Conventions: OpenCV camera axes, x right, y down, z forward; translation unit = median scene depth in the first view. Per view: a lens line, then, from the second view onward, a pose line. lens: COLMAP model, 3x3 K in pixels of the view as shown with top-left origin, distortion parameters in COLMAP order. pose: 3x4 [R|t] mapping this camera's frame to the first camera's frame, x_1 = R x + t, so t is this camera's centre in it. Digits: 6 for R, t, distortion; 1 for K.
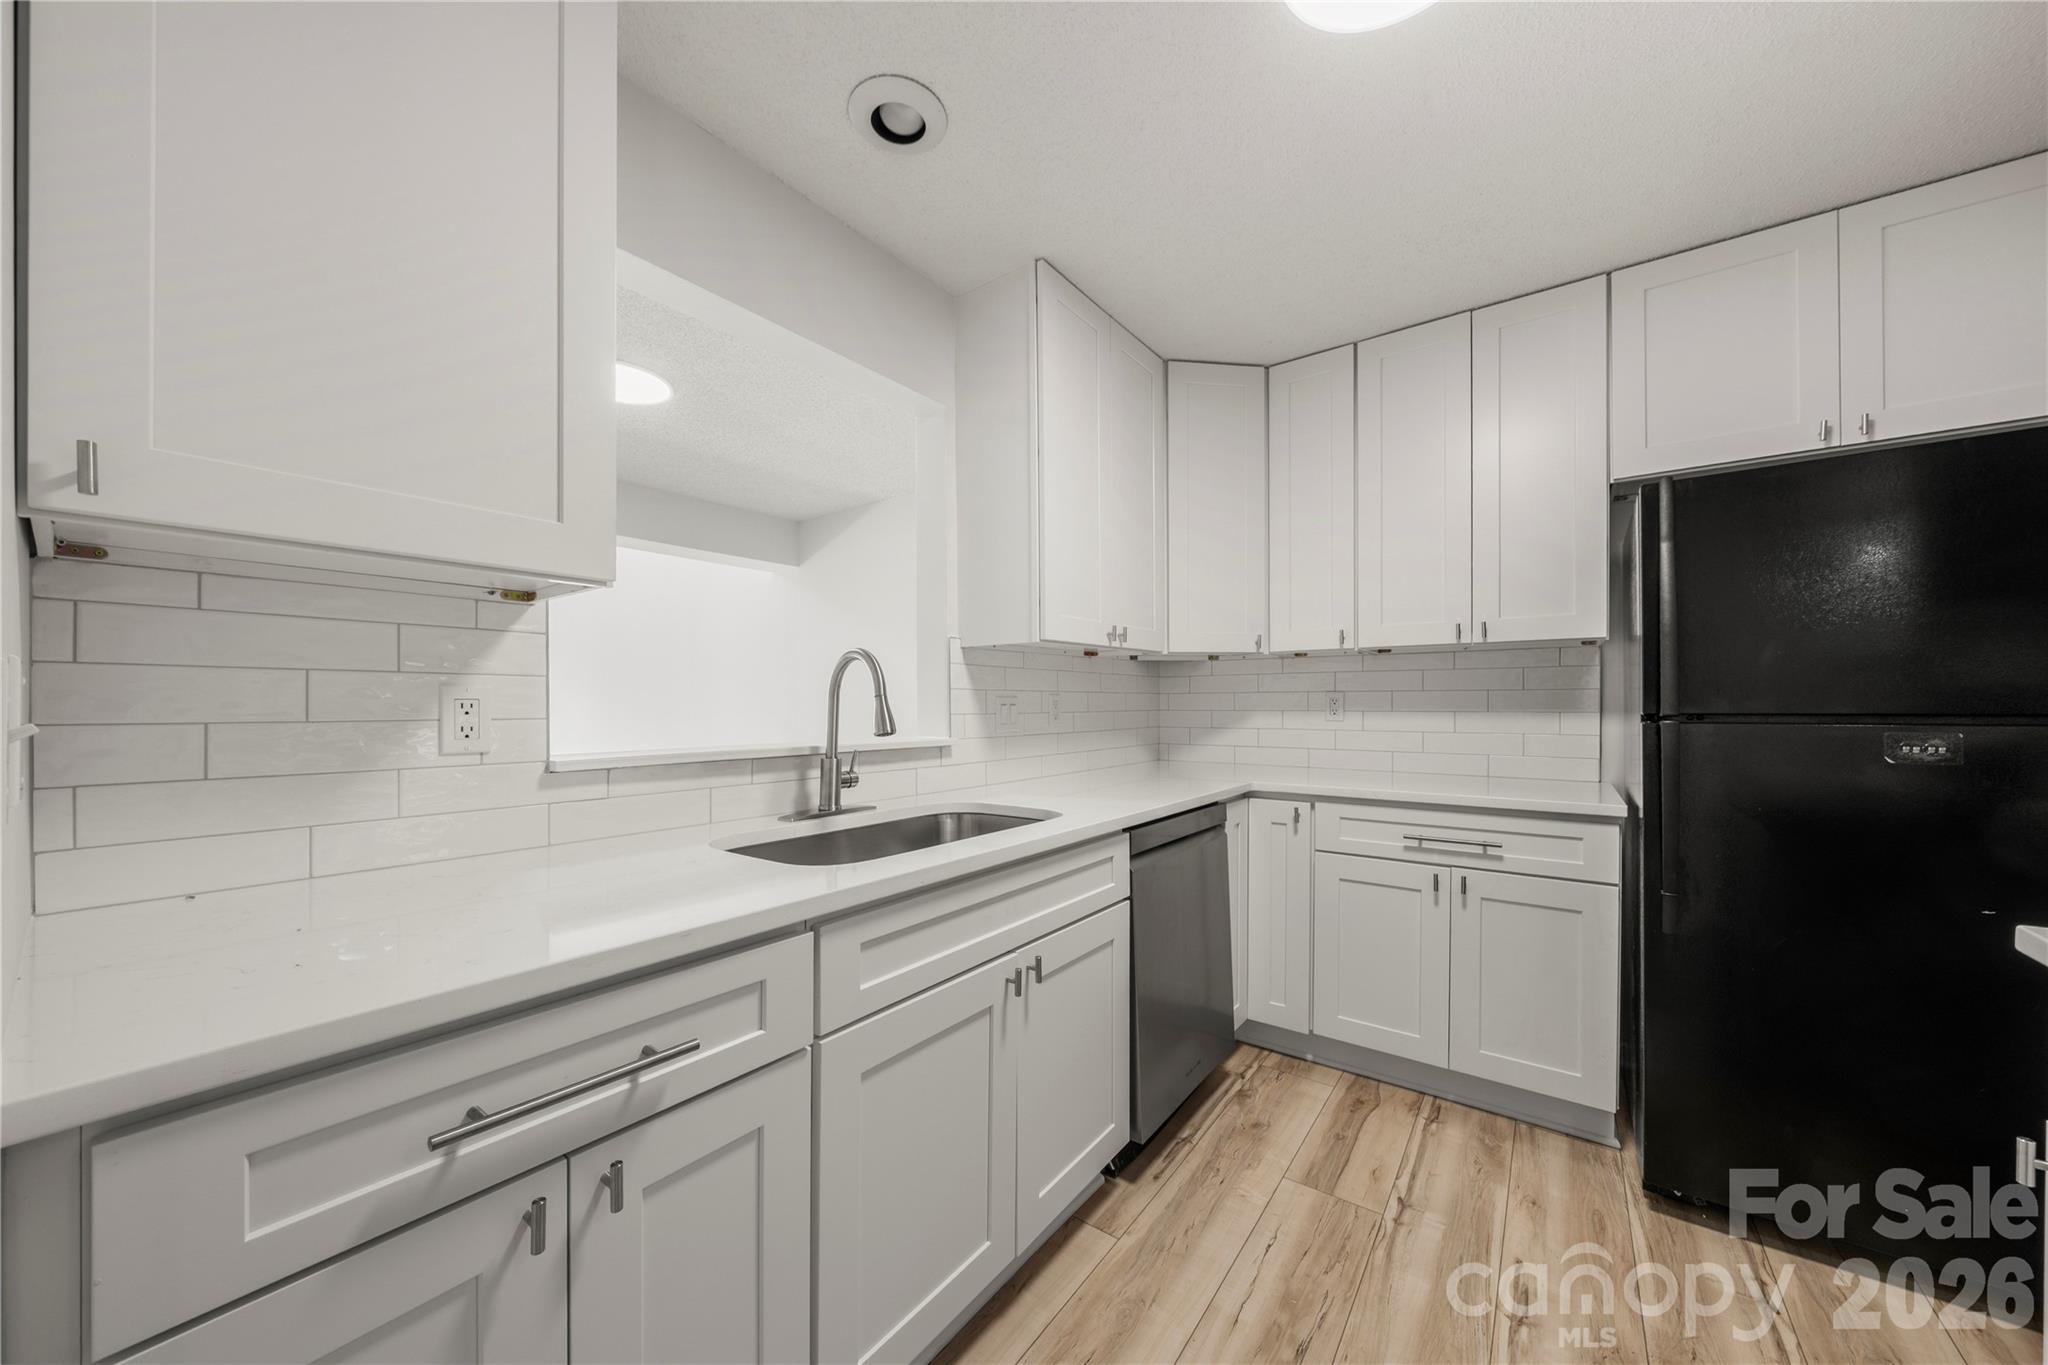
lens RADIAL K [[712.8, 0, 1032.3], [0, 712.8, 705.4], [0, 0, 1]] dist [-0.006241, -0.000177]
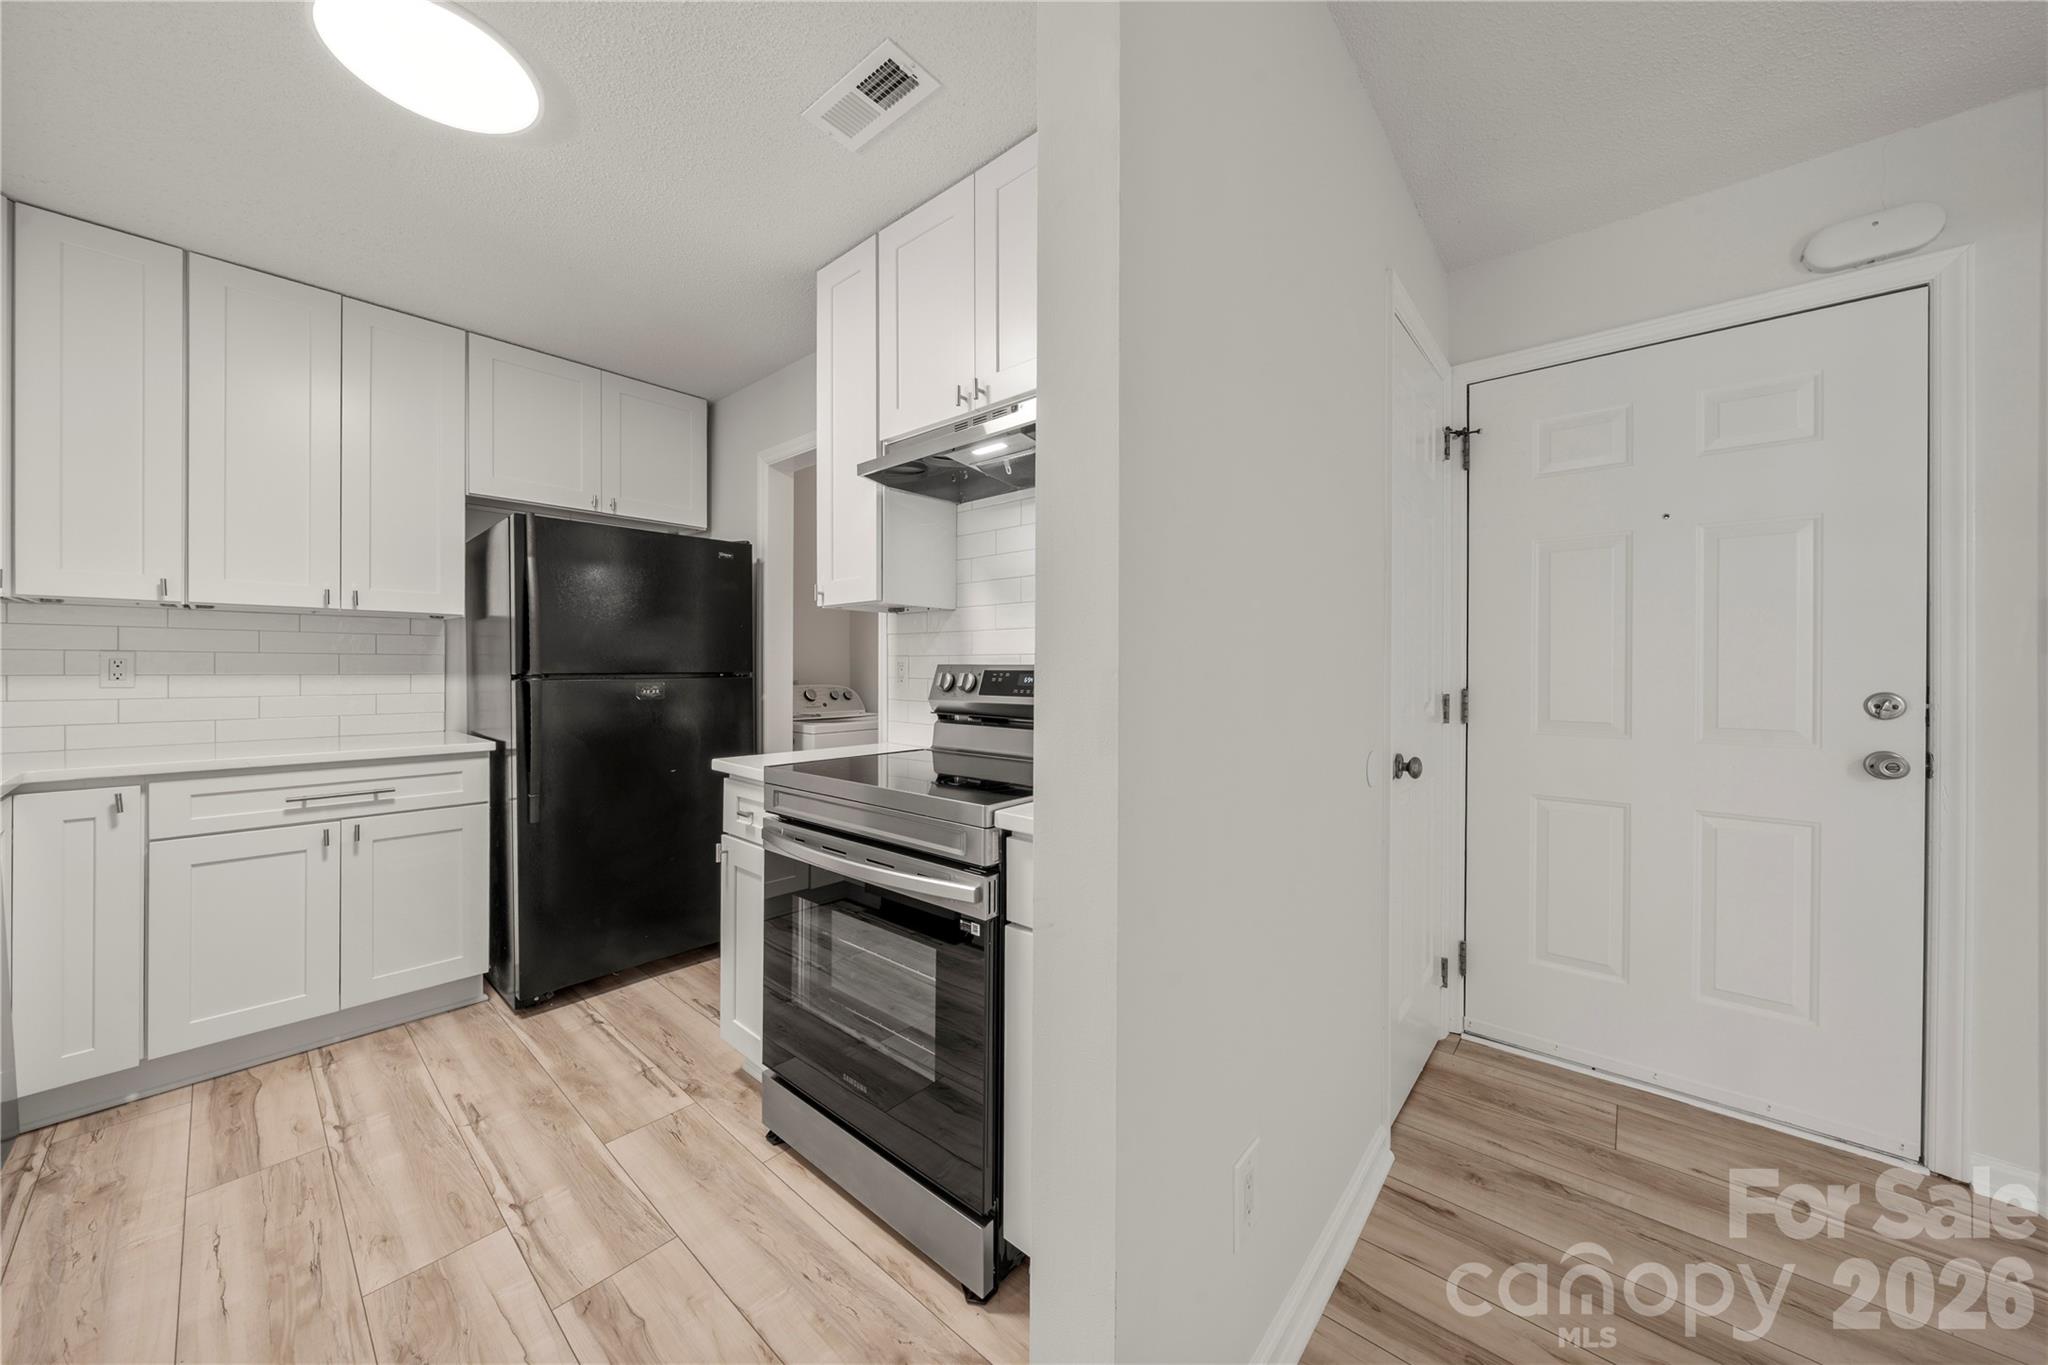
lens RADIAL K [[705.5, 0, 1014.7], [0, 705.5, 668.8], [0, 0, 1]] dist [-0.006655, 0.000455]
pose [[0.083973, -0.000536, 0.996468, -0.392055], [0.001044, 0.999999, 0.000450, 0.001638], [-0.996467, 0.001003, 0.083974, -0.099725]]
